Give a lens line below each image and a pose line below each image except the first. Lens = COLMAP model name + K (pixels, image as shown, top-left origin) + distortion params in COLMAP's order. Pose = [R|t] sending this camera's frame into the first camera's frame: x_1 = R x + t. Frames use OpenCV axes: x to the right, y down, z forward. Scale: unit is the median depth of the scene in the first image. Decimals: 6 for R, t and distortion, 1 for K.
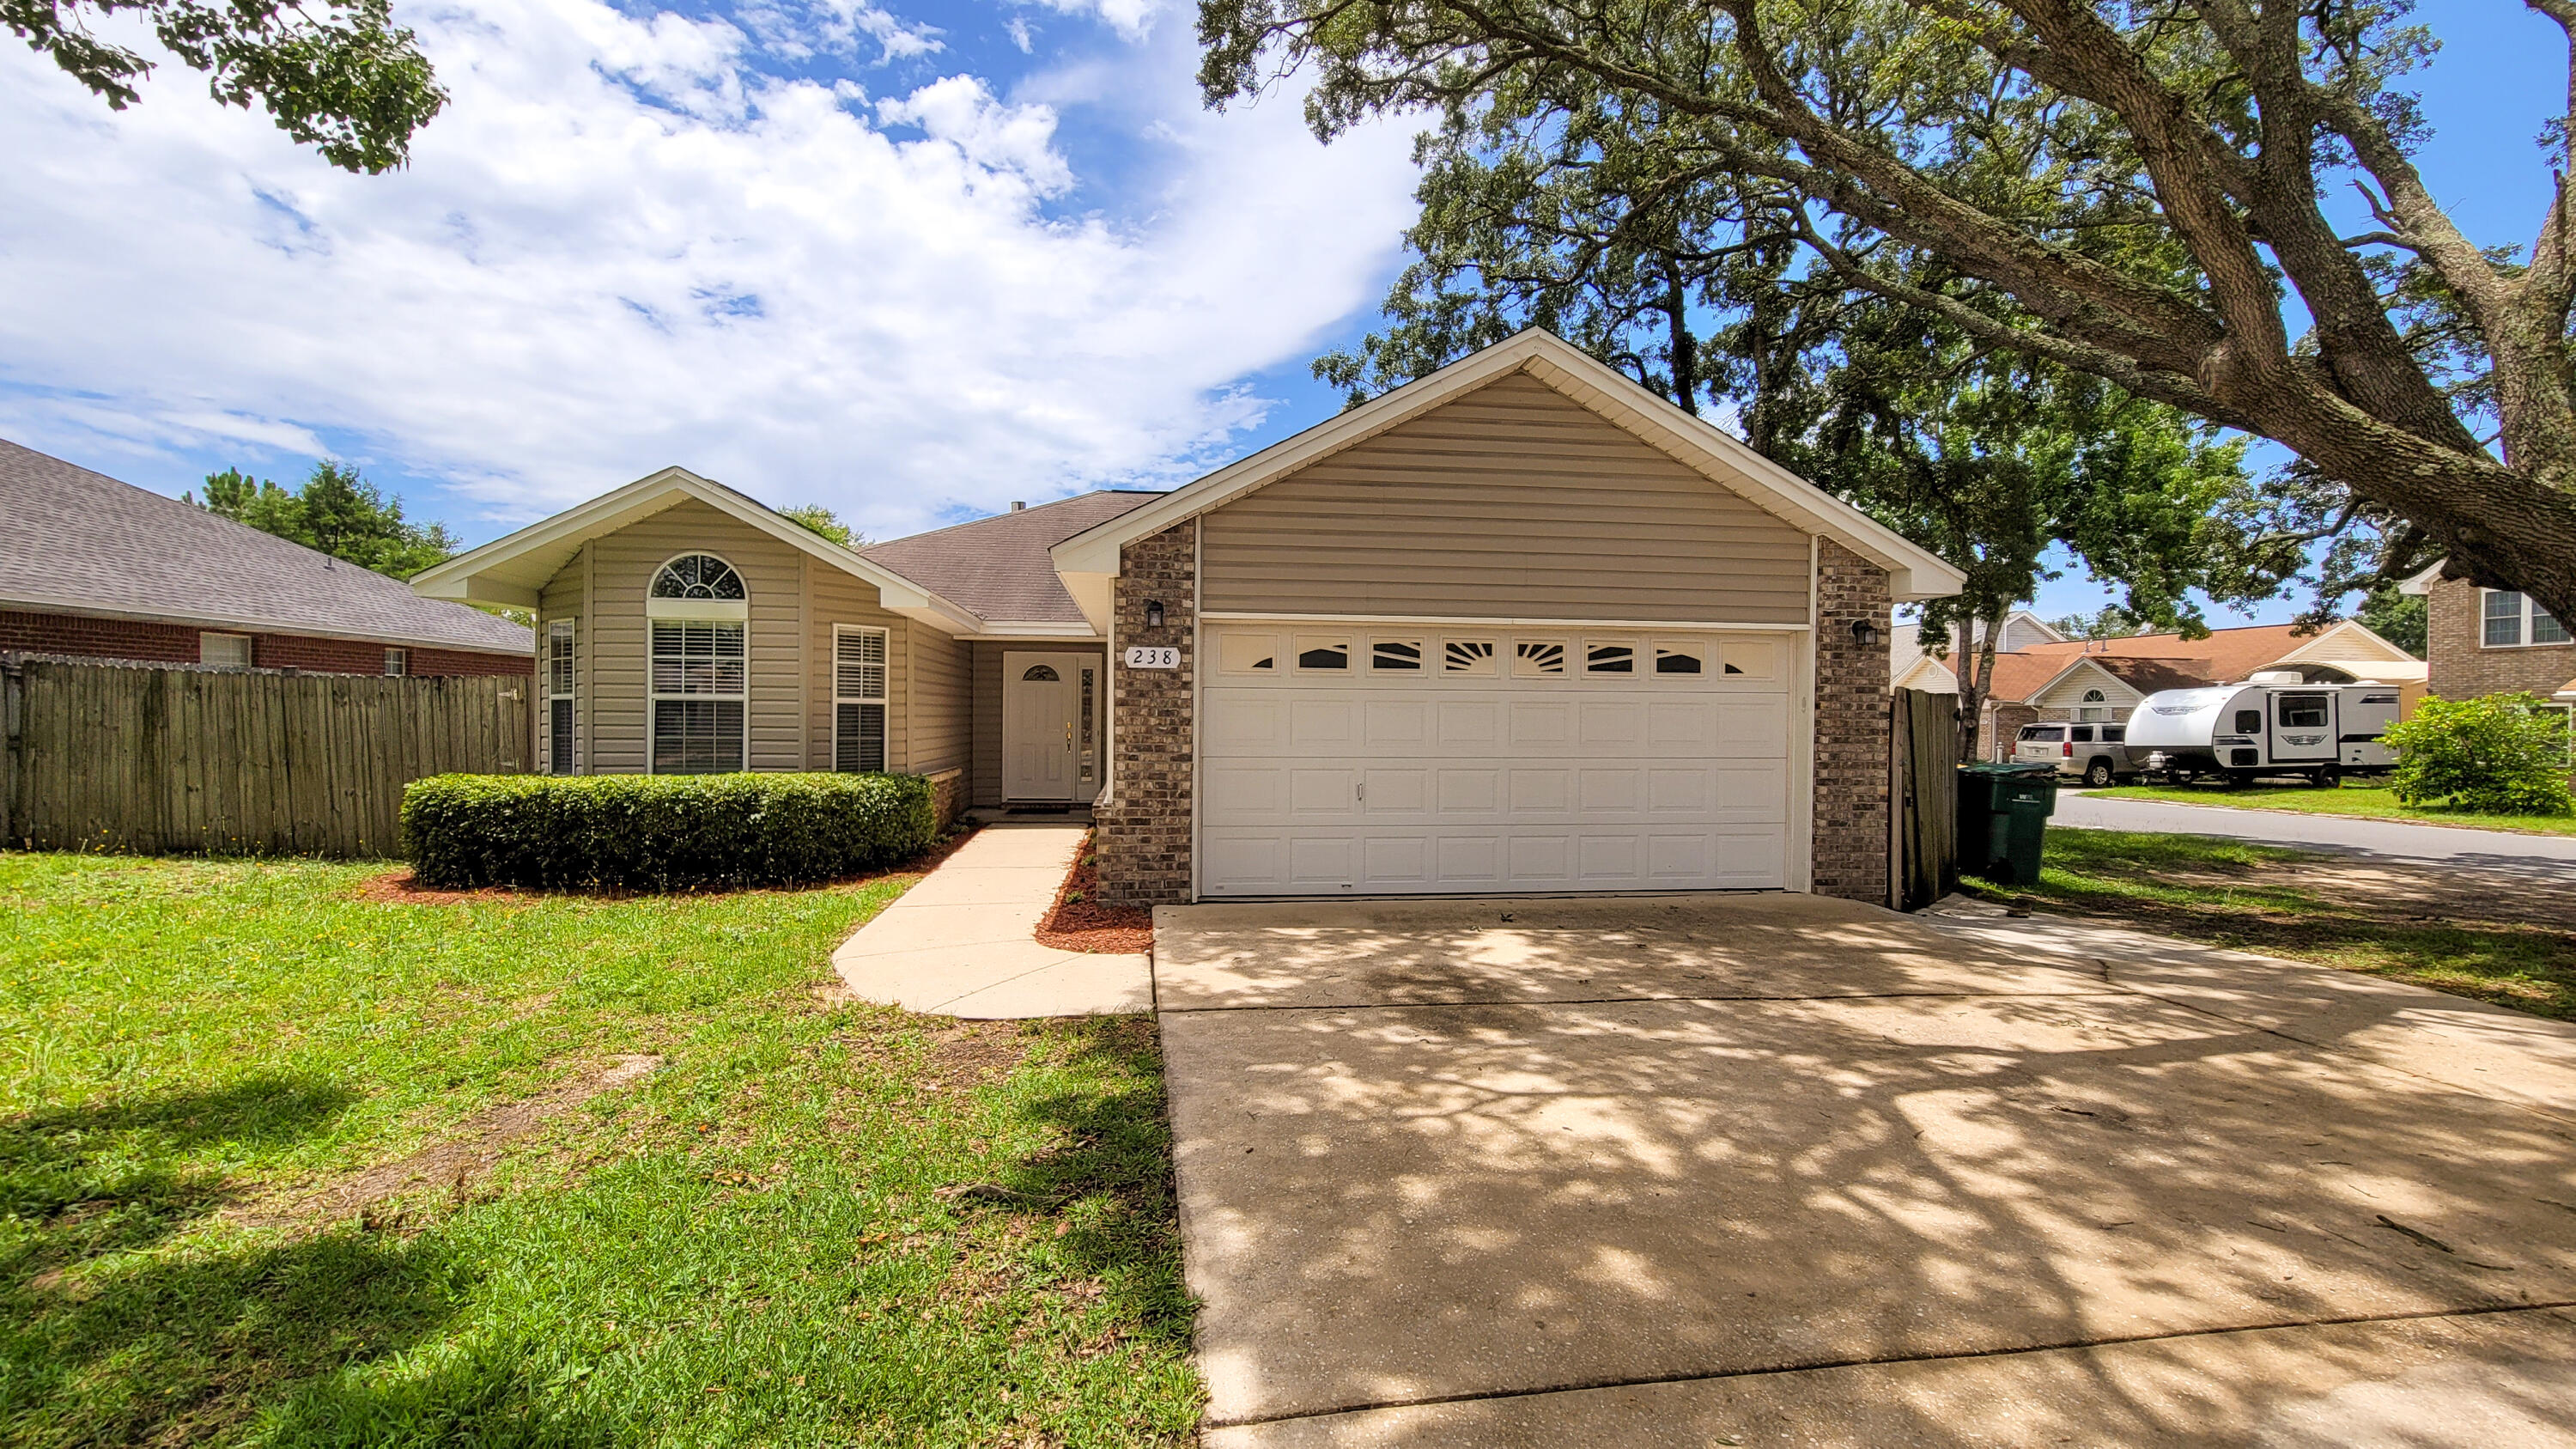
lens RADIAL K [[1060.6, 0, 1288.0], [0, 1060.6, 724.5], [0, 0, 1]] dist [-0.001198, -0.000266]
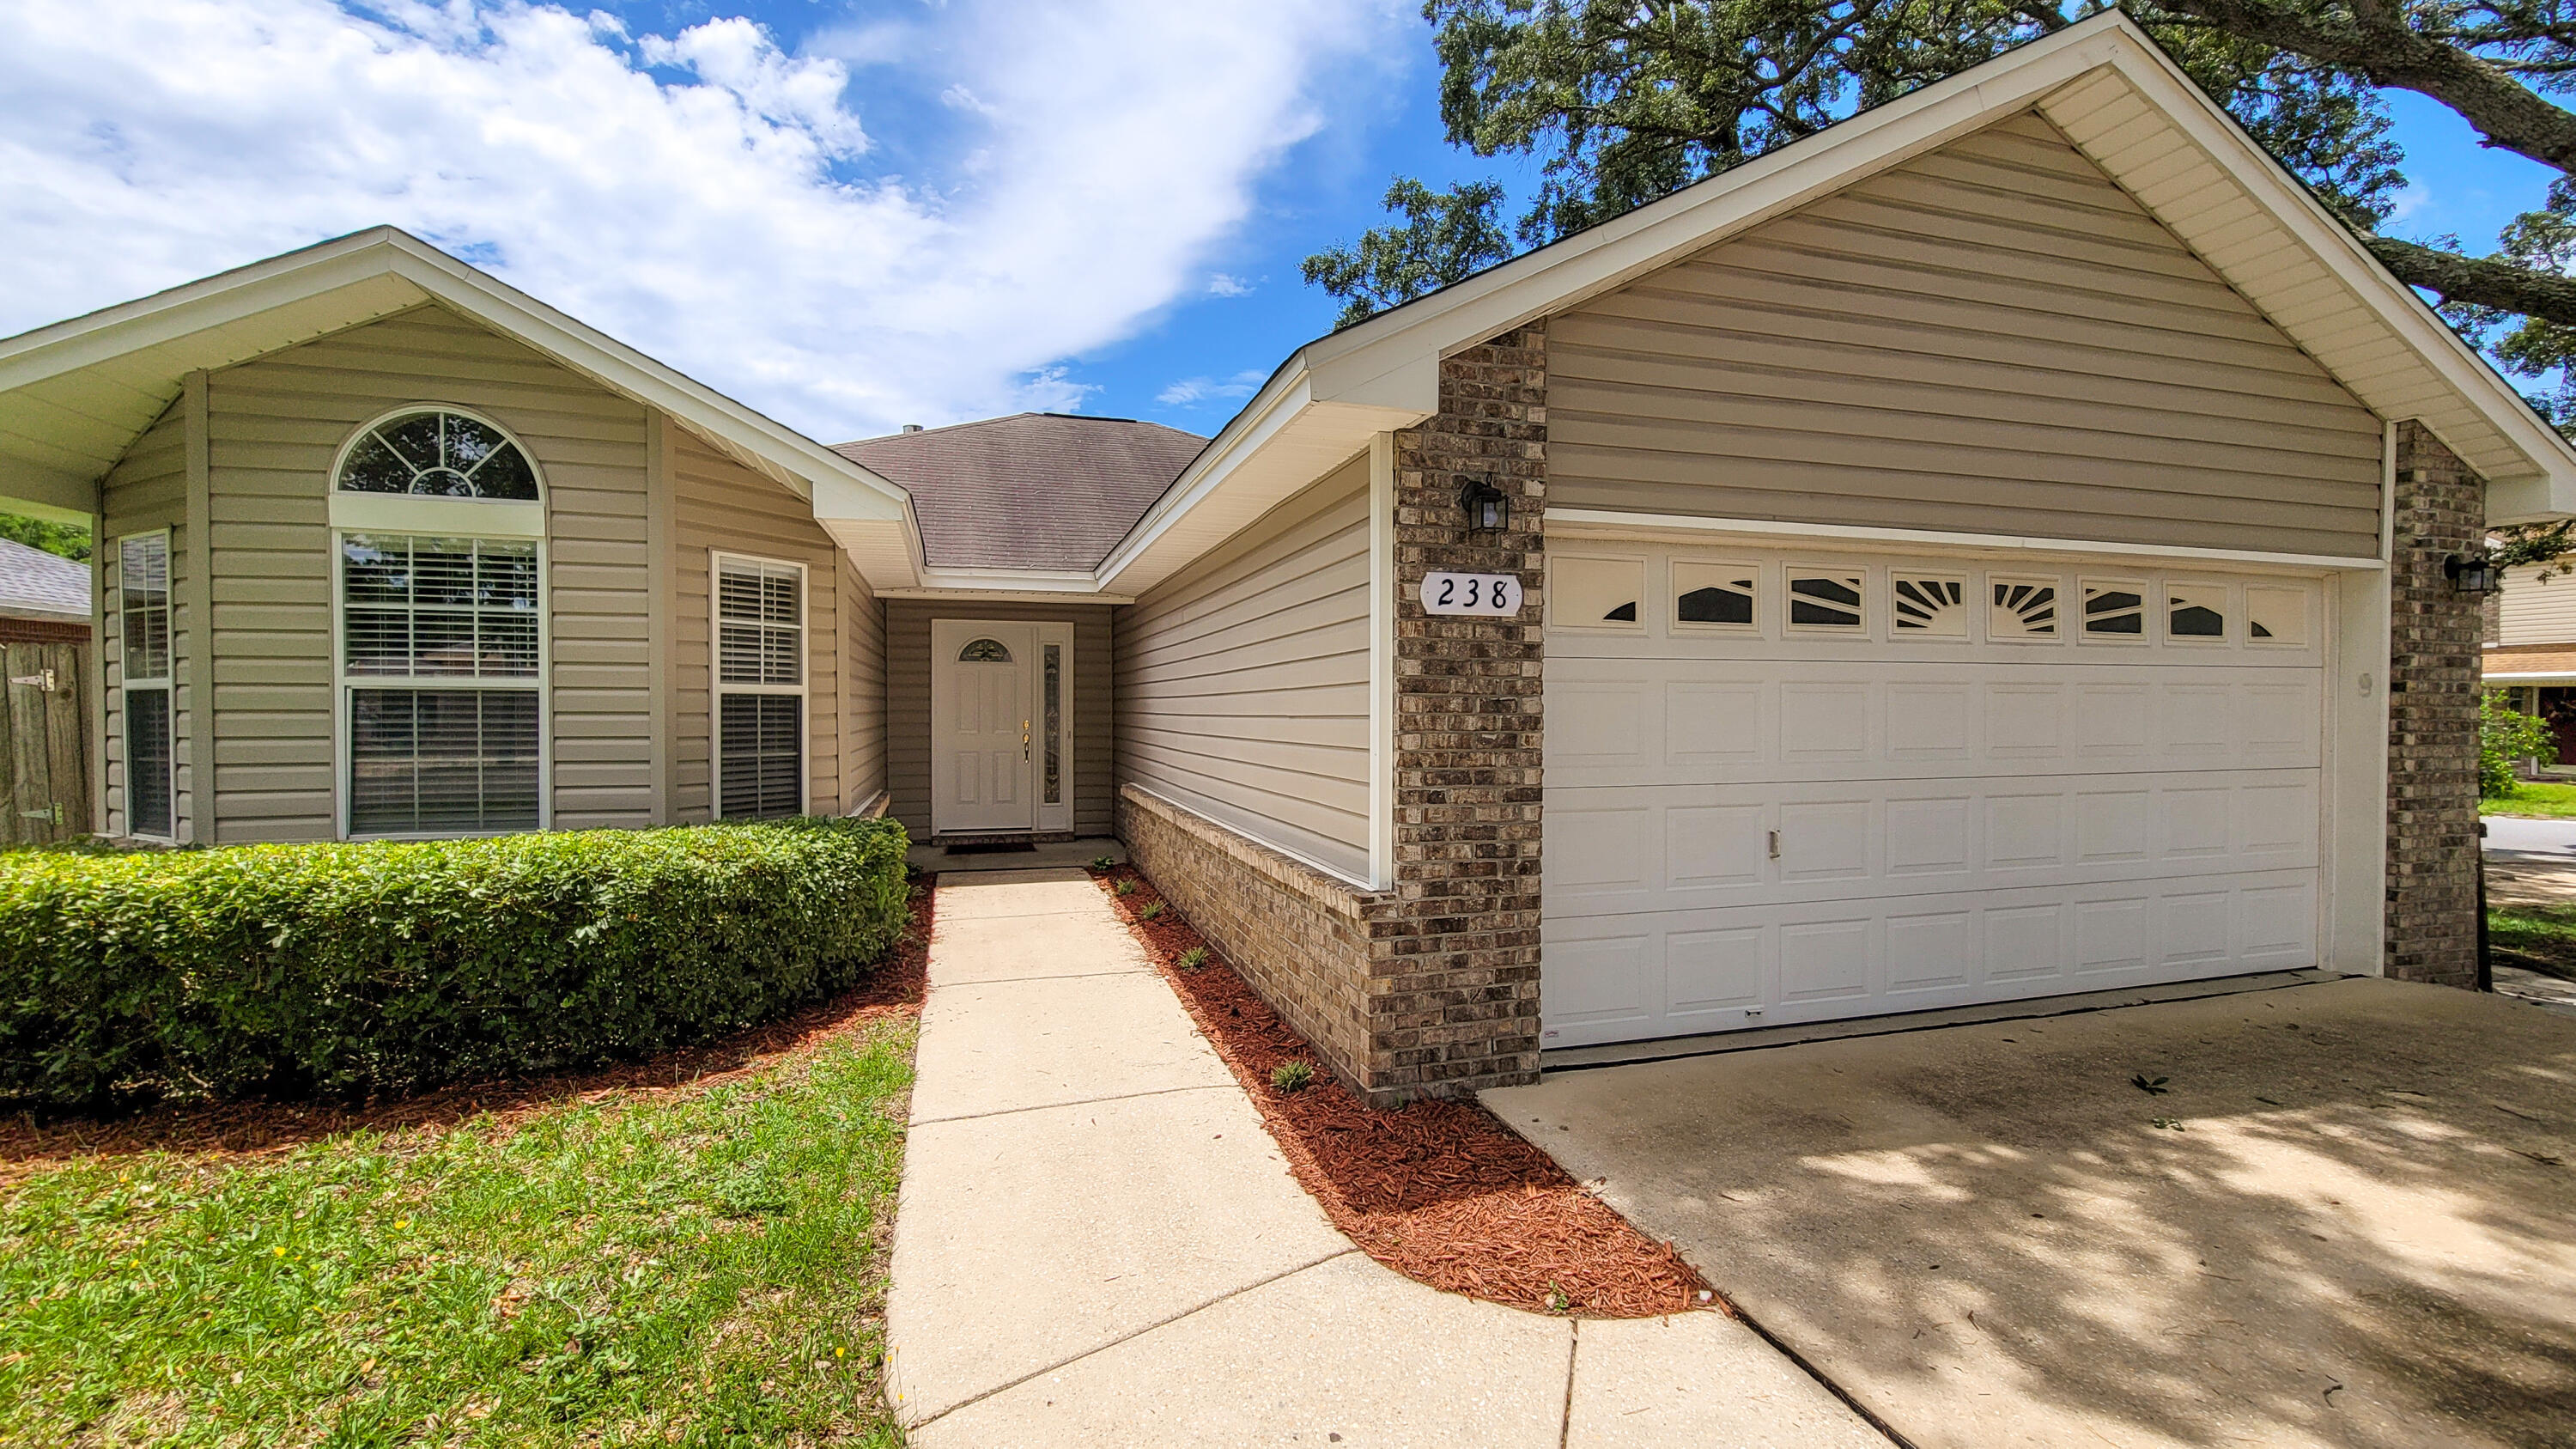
lens RADIAL K [[1050.9, 0, 1279.5], [0, 1050.9, 725.5], [0, 0, 1]] dist [-0.001542, 0.000104]
pose [[0.985576, -0.011279, 0.168857, -0.276201], [0.009711, 0.999902, 0.010105, -0.007126], [-0.168955, -0.008319, 0.985589, 0.487635]]
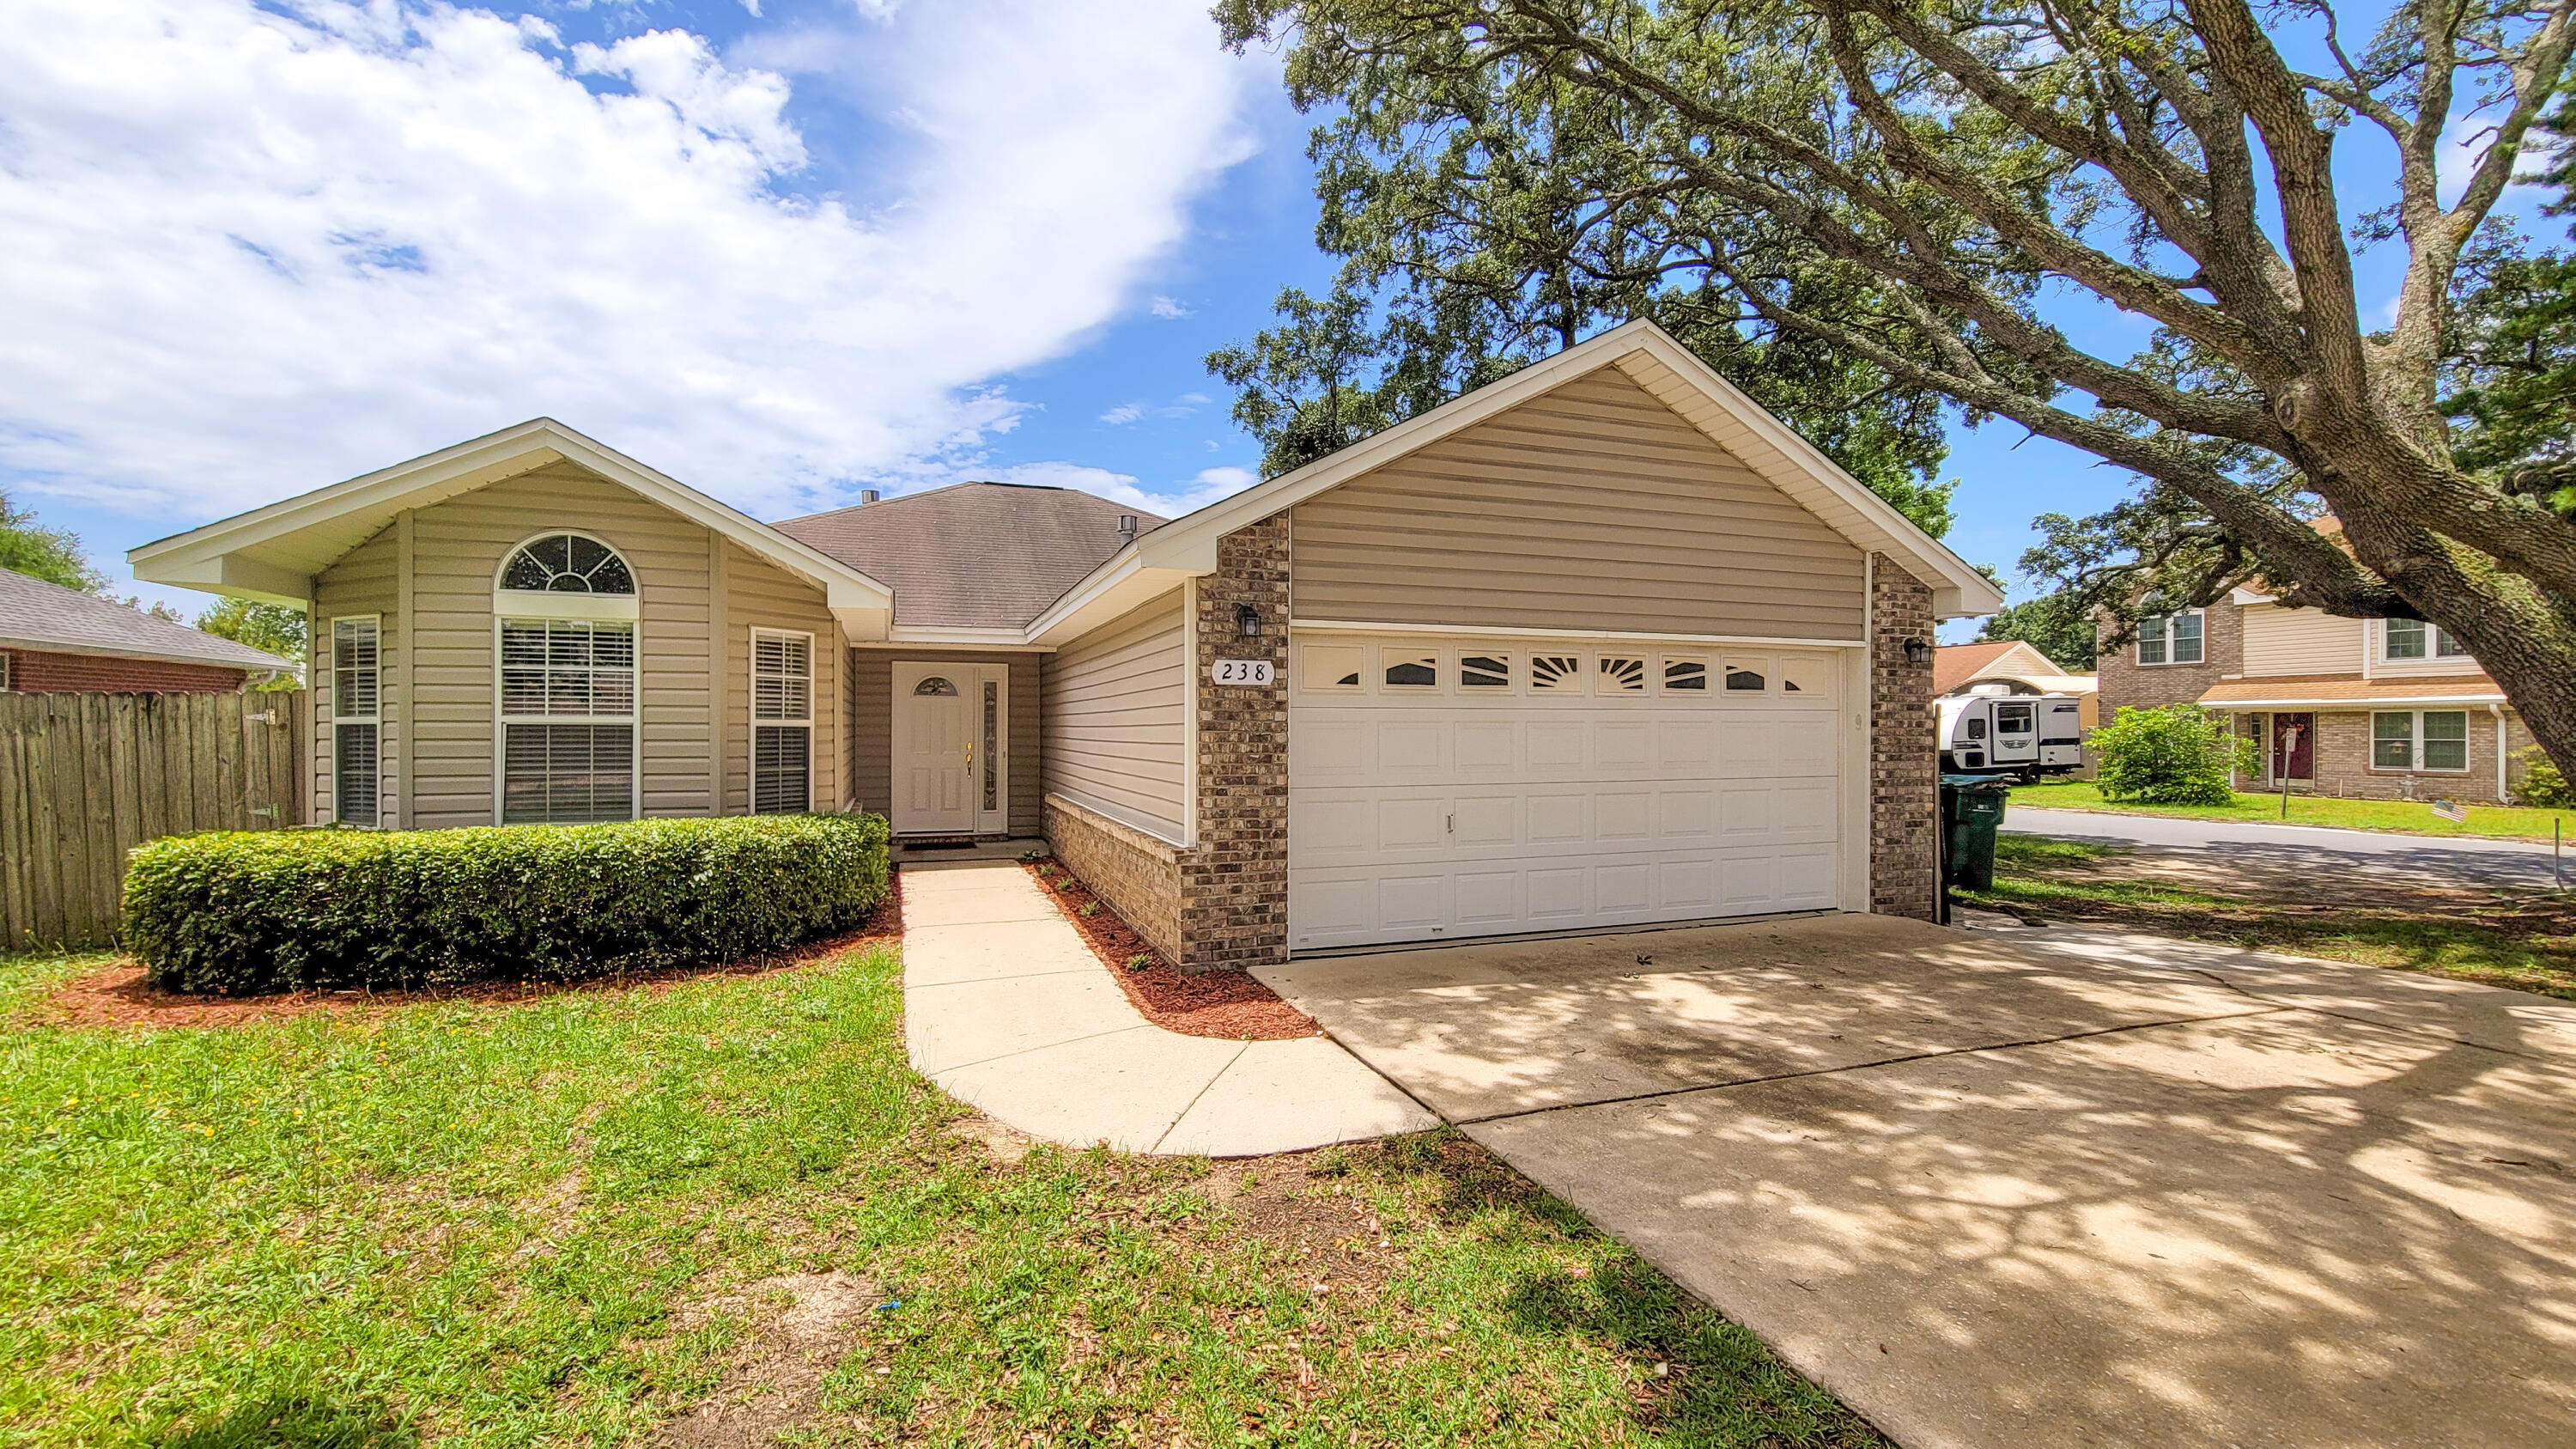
lens RADIAL K [[1054.6, 0, 1280.2], [0, 1054.6, 724.3], [0, 0, 1]] dist [-0.001265, -0.000504]
pose [[0.974424, -0.007058, 0.224605, -0.264720], [0.009280, 0.999918, -0.008839, -0.013191], [-0.224524, 0.010698, 0.974410, 0.162890]]
